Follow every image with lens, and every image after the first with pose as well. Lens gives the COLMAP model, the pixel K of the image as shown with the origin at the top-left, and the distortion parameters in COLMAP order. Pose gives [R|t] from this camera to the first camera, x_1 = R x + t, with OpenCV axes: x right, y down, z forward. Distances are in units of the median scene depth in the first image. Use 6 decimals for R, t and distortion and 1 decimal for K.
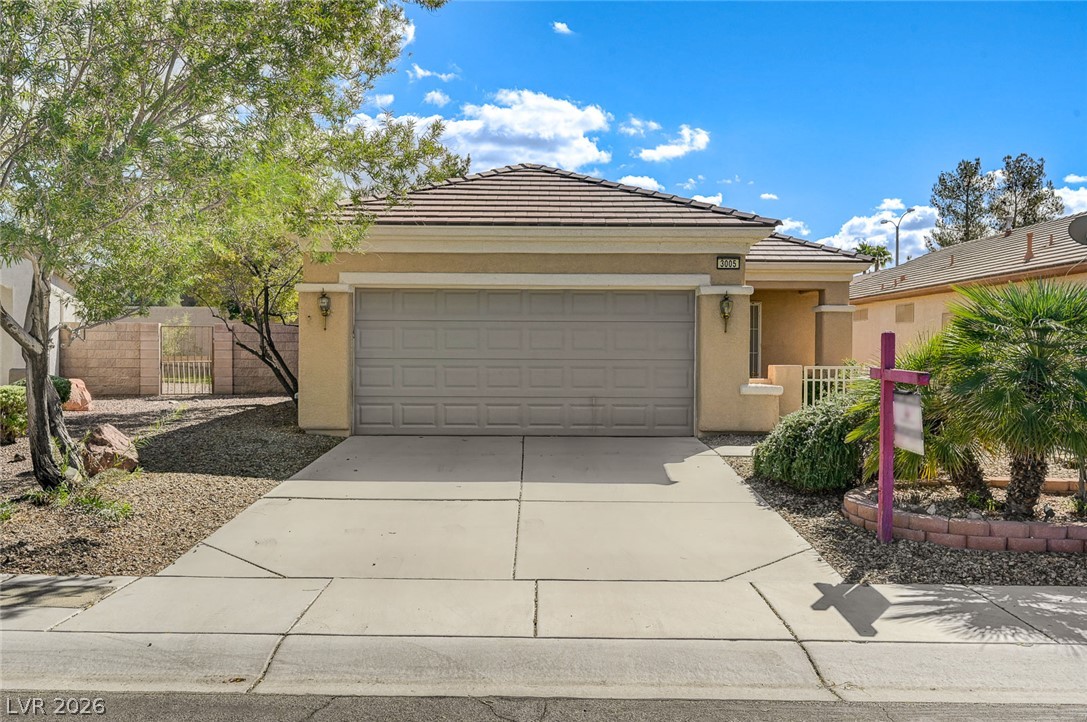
lens RADIAL K [[982.8, 0, 544.6], [0, 982.8, 361.7], [0, 0, 1]] dist [-0.028267, -0.007561]
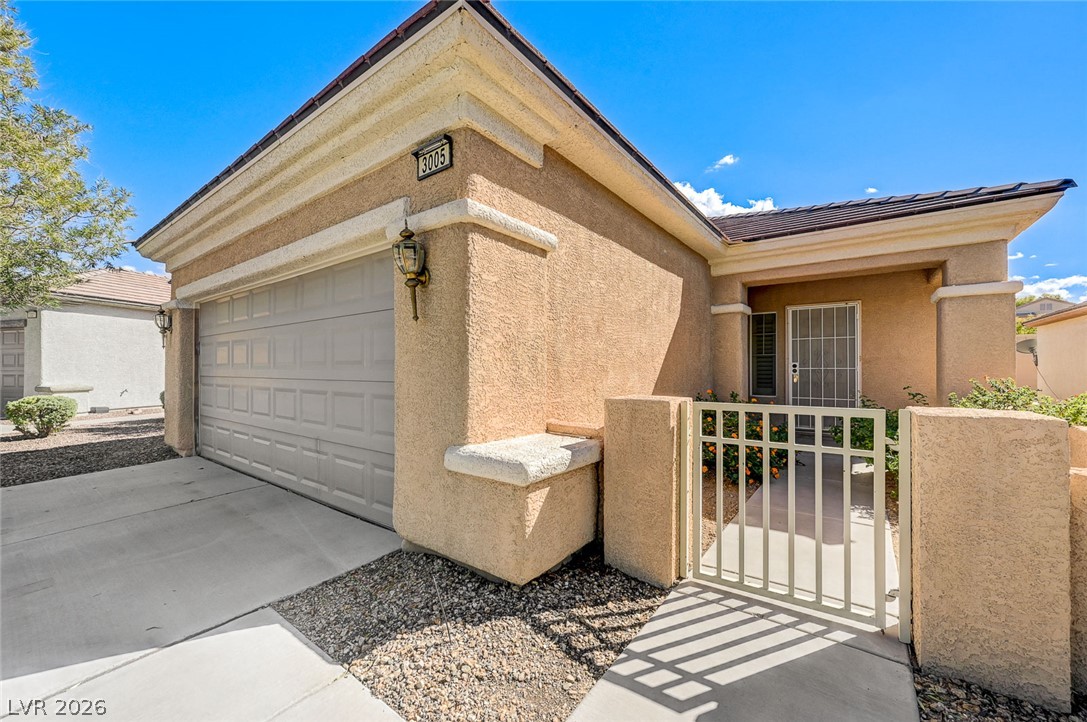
lens RADIAL K [[429.6, 0, 545.4], [0, 429.6, 367.3], [0, 0, 1]] dist [0.001430, -0.000830]
pose [[0.797100, -0.003300, -0.603839, 0.334585], [-0.003123, 0.999949, -0.009588, -0.008275], [0.603839, 0.009529, 0.797049, 0.869189]]
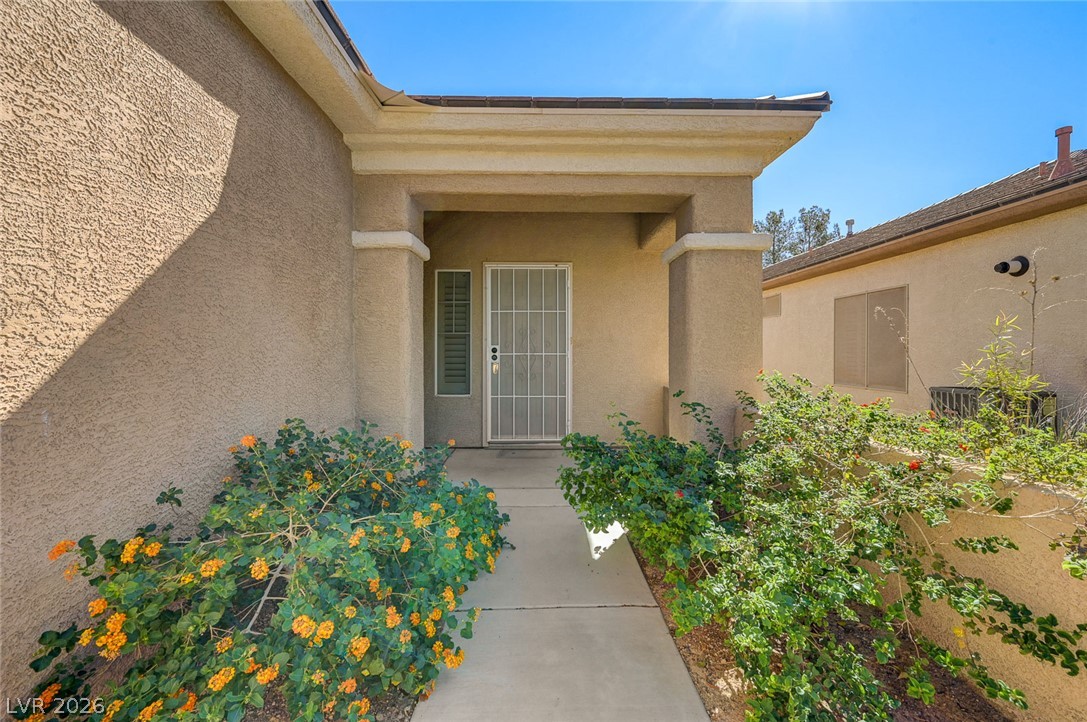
lens RADIAL K [[429.6, 0, 545.4], [0, 429.6, 341.0], [0, 0, 1]] dist [0.001430, -0.000830]
pose [[0.999997, -0.000955, 0.002353, 0.302220], [0.001031, 0.999481, -0.032185, -0.012114], [-0.002321, 0.032187, 0.999479, 1.110714]]
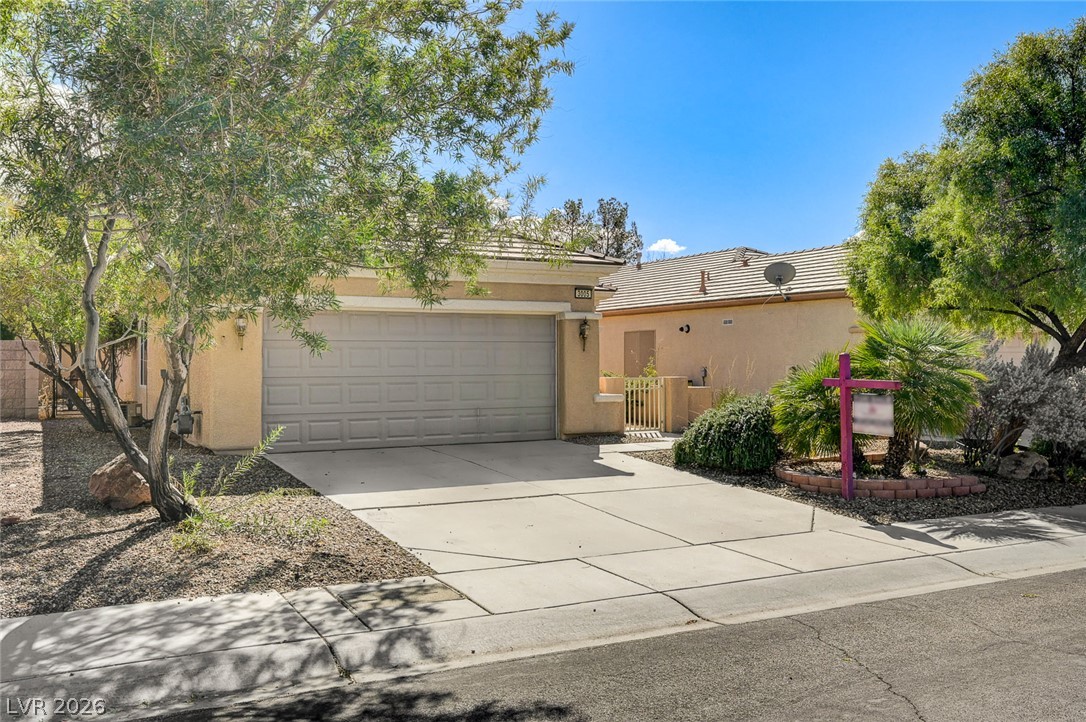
lens RADIAL K [[981.9, 0, 539.6], [0, 981.9, 361.4], [0, 0, 1]] dist [-0.028267, -0.007561]
pose [[0.883866, -0.007968, 0.467673, -0.414651], [0.015460, 0.999806, -0.012184, -0.003385], [-0.467485, 0.018000, 0.883818, -0.030950]]
